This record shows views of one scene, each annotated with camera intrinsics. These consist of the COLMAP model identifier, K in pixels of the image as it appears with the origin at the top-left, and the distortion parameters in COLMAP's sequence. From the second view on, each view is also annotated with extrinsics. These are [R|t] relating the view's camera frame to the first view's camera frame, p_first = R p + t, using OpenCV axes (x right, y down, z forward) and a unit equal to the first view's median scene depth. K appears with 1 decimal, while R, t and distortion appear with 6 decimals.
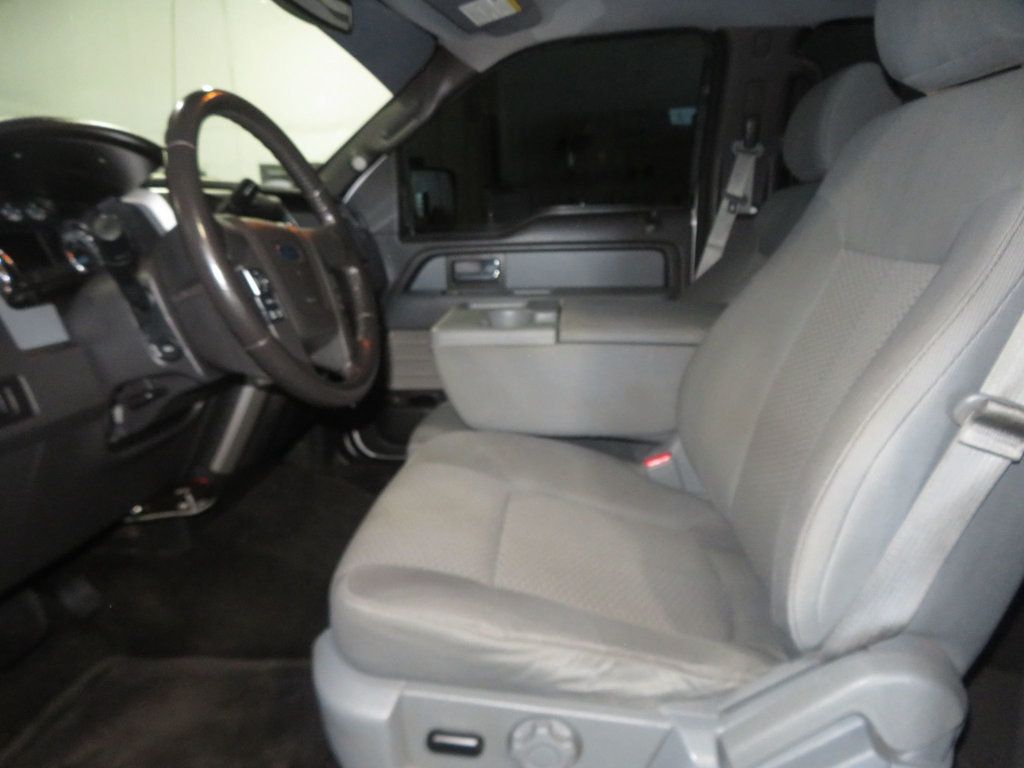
lens RADIAL K [[735.9, 0, 512.0], [0, 735.9, 384.0], [0, 0, 1]] dist [-0.013145, 0.022819]
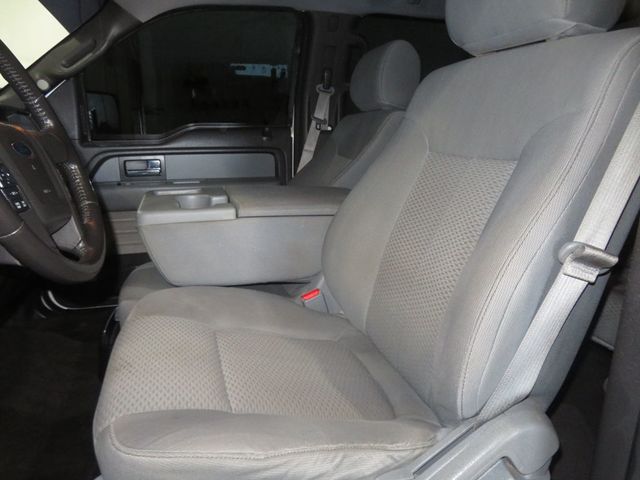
lens RADIAL K [[459.9, 0, 320.0], [0, 459.9, 240.0], [0, 0, 1]] dist [-0.013145, 0.022819]
pose [[0.932248, -0.060178, 0.356780, -0.108206], [0.059280, 0.998151, 0.013462, -0.017708], [-0.356930, 0.008600, 0.934092, 0.139254]]
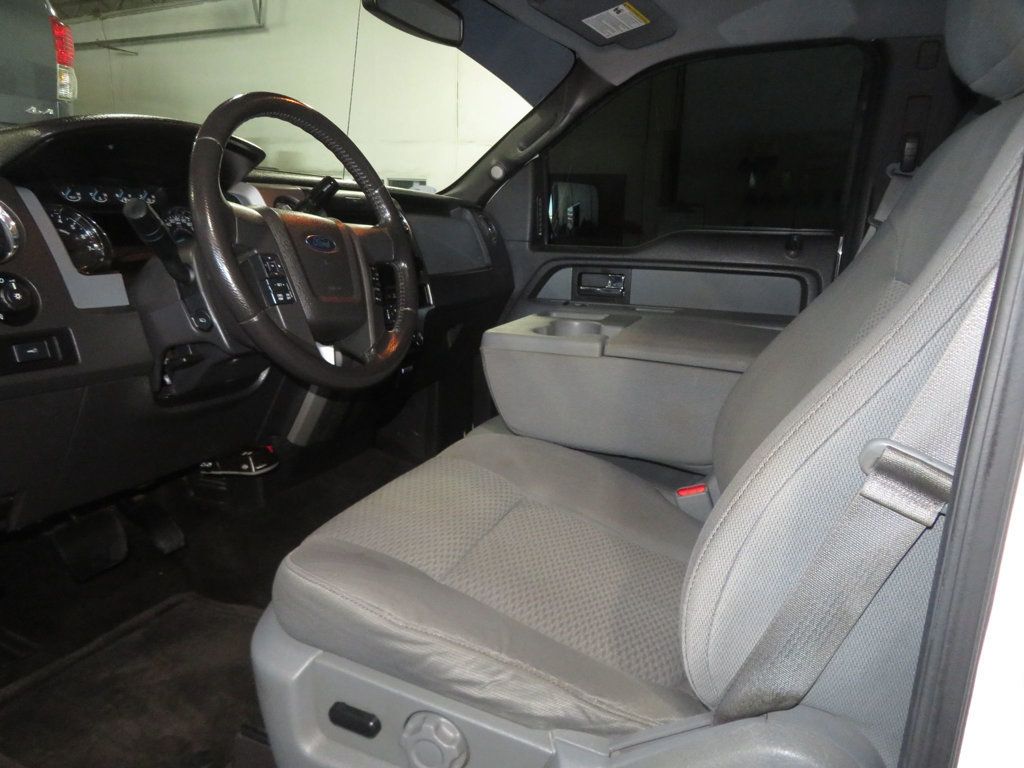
lens RADIAL K [[735.9, 0, 512.0], [0, 735.9, 384.0], [0, 0, 1]] dist [-0.013145, 0.022819]
pose [[0.958912, 0.110095, -0.261471, 0.216269], [-0.115725, 0.993262, -0.006184, 0.001008], [0.259029, 0.036188, 0.965191, 0.026680]]
